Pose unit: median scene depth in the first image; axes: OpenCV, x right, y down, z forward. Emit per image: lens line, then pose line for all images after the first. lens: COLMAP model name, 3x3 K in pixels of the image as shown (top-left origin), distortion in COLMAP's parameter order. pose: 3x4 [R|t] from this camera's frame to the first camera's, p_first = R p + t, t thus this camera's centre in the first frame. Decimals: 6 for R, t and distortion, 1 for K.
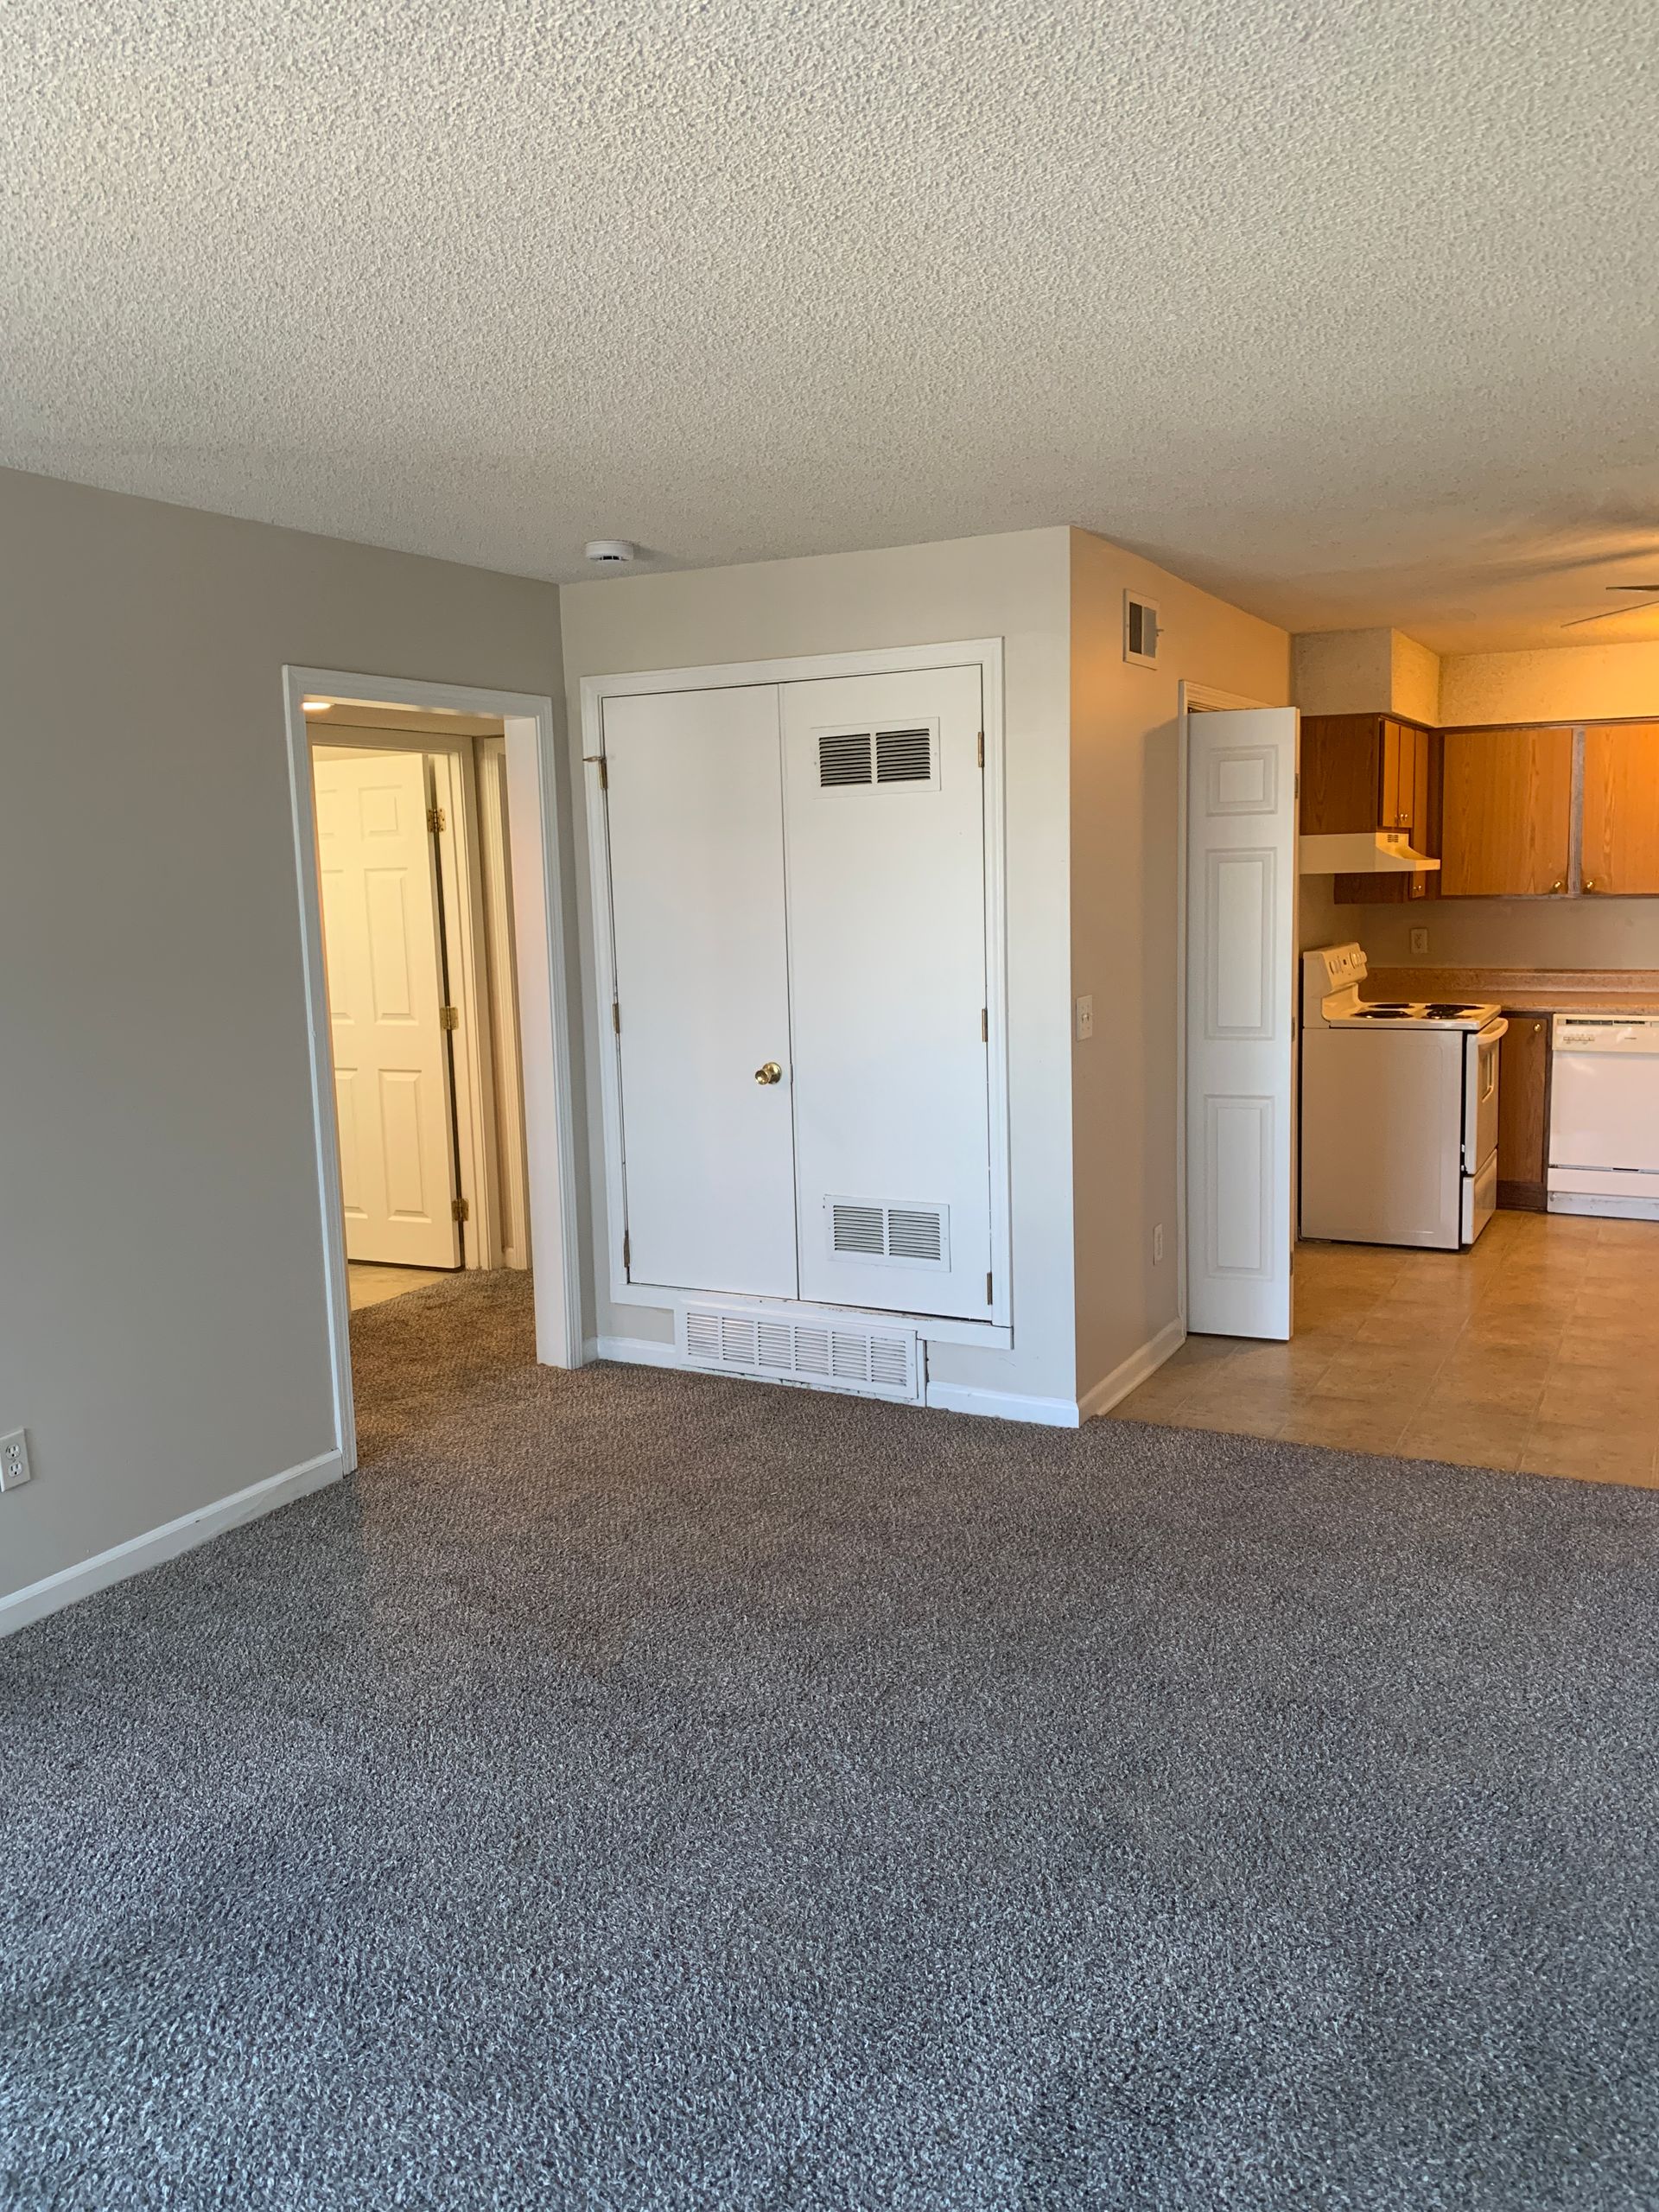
lens RADIAL K [[1673.8, 0, 830.9], [0, 1673.8, 1074.8], [0, 0, 1]] dist [0.090164, -0.240511]
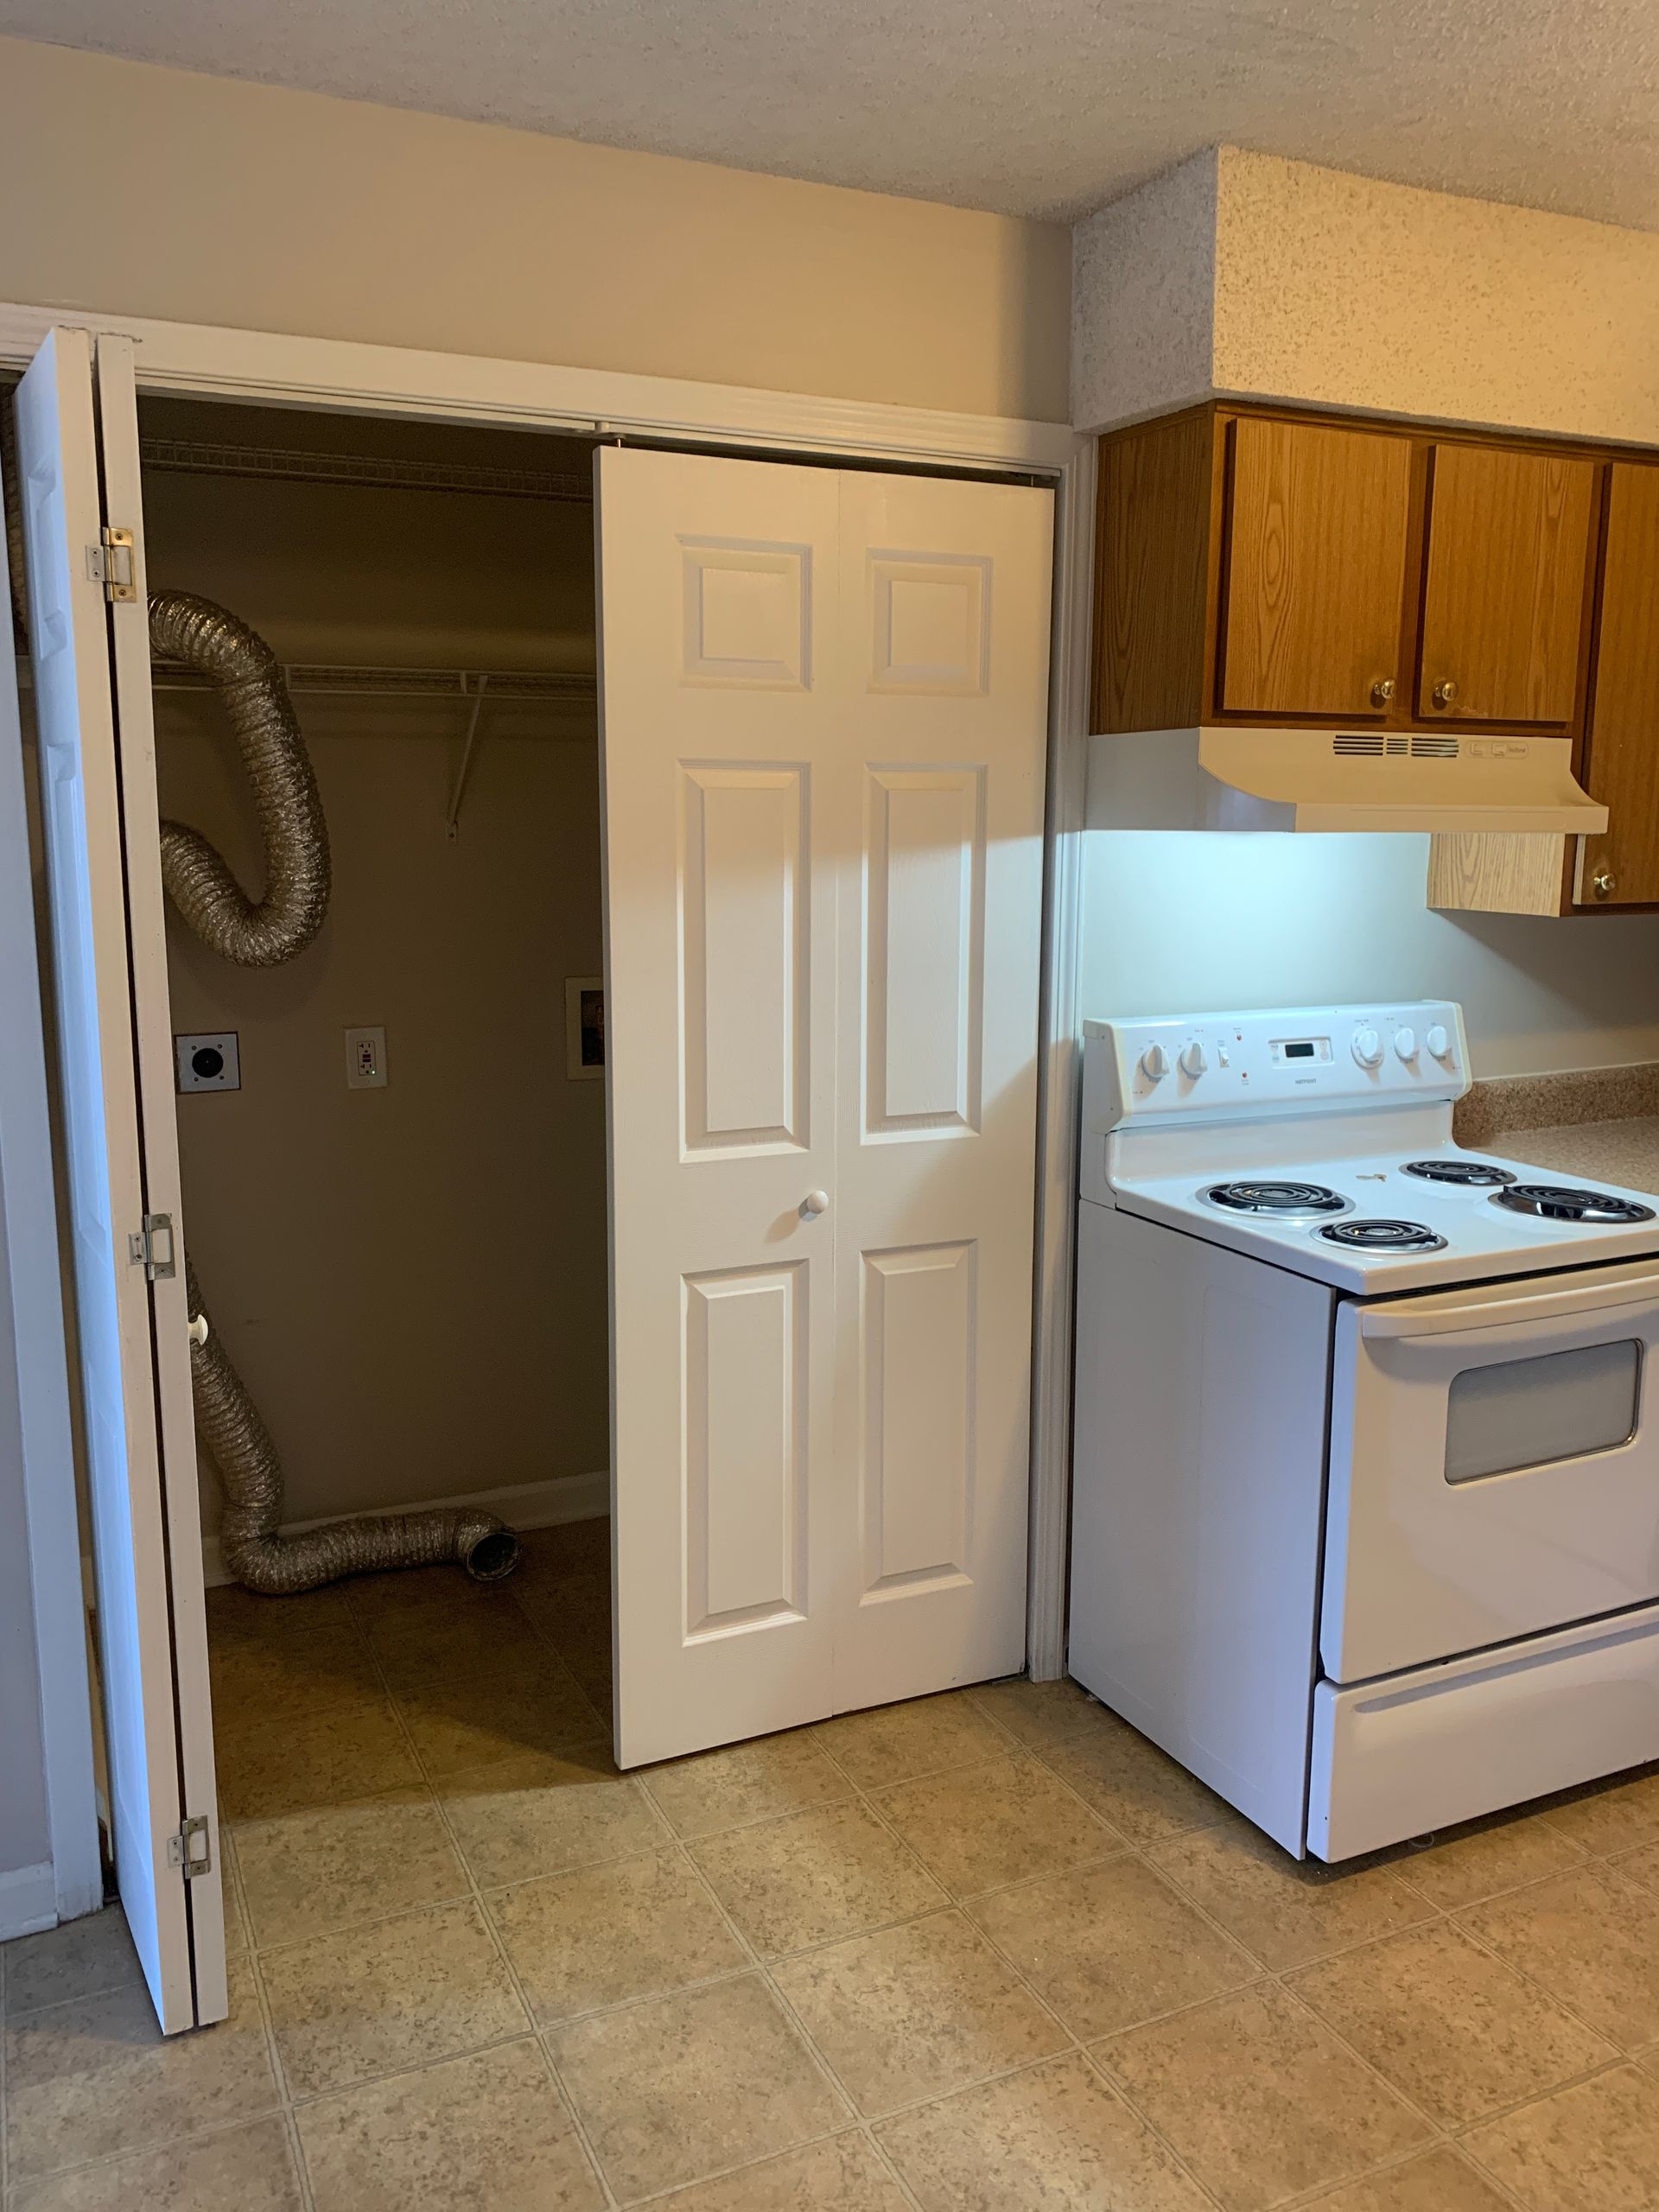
lens RADIAL K [[1658.6, 0, 807.5], [0, 1658.6, 1097.2], [0, 0, 1]] dist [0.046397, -0.080273]
pose [[0.791240, 0.130852, -0.597342, 0.647598], [-0.095139, 0.991284, 0.091126, -0.116113], [0.604059, -0.015272, 0.796793, 0.863938]]
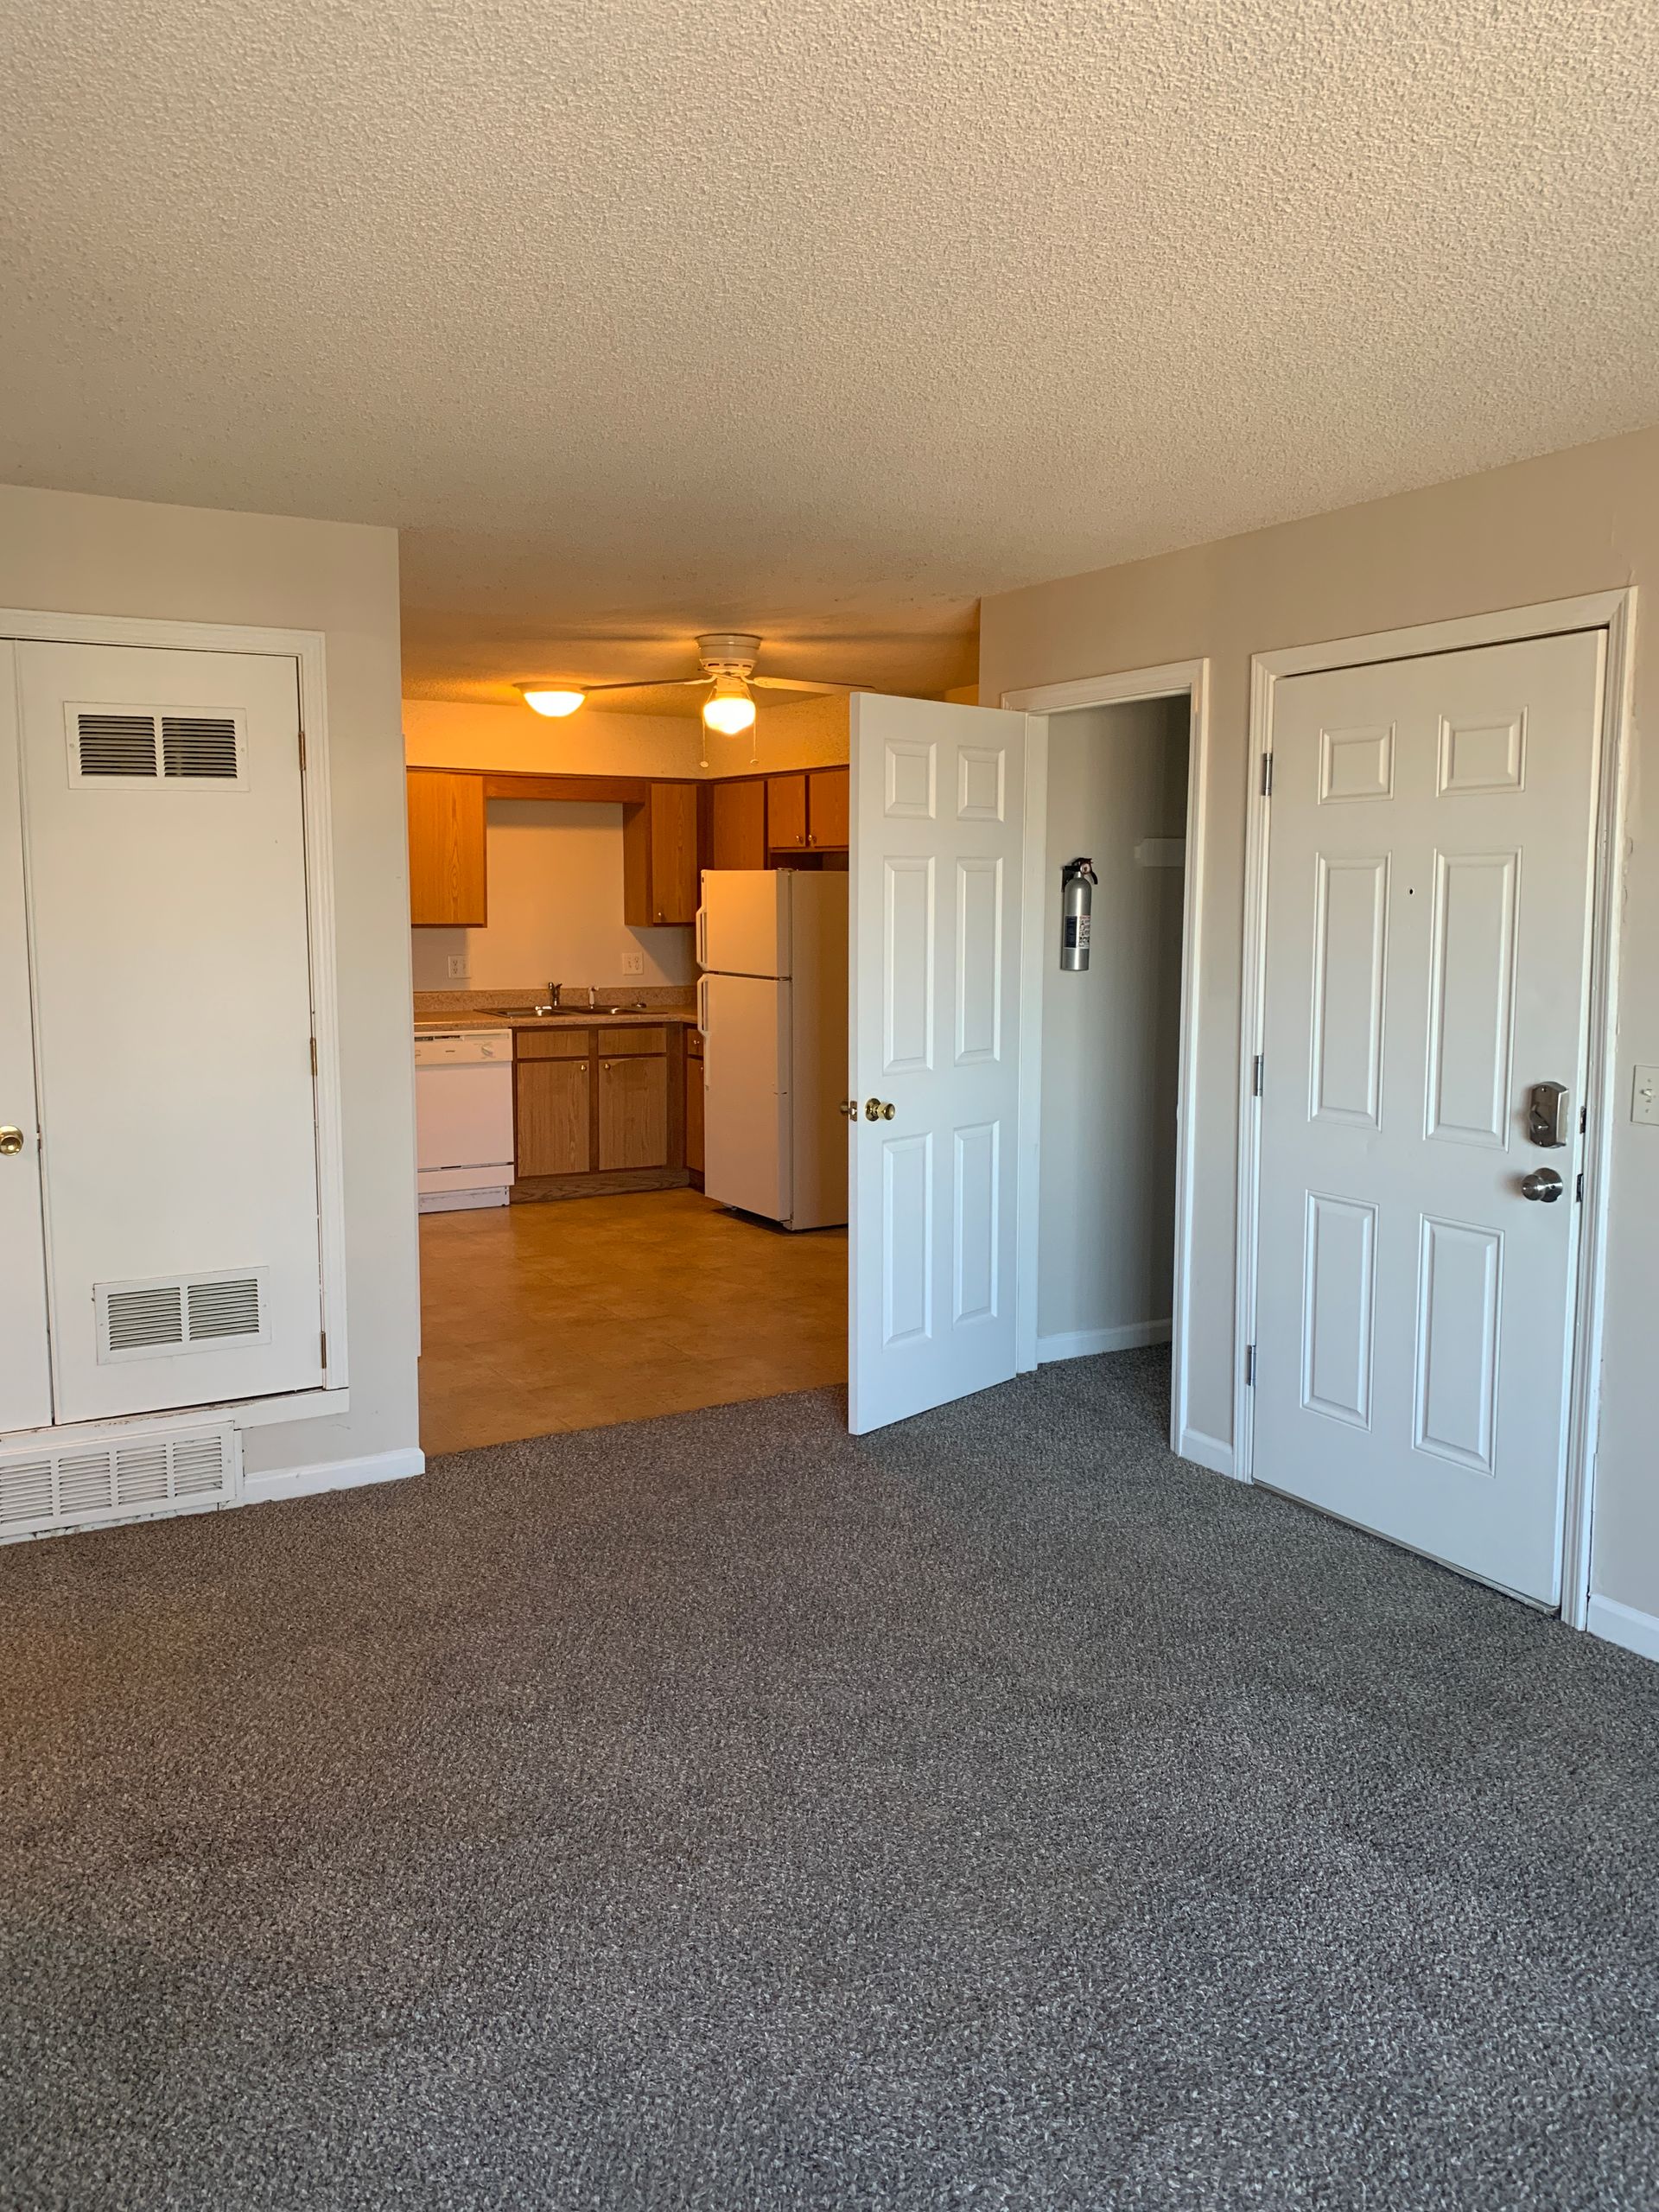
lens RADIAL K [[1666.2, 0, 817.9], [0, 1666.2, 1092.6], [0, 0, 1]] dist [0.126752, -0.243626]
pose [[0.533772, -0.075431, 0.842257, -0.491071], [0.083606, 0.995841, 0.036201, -0.020038], [-0.841485, 0.051095, 0.537859, 0.267682]]
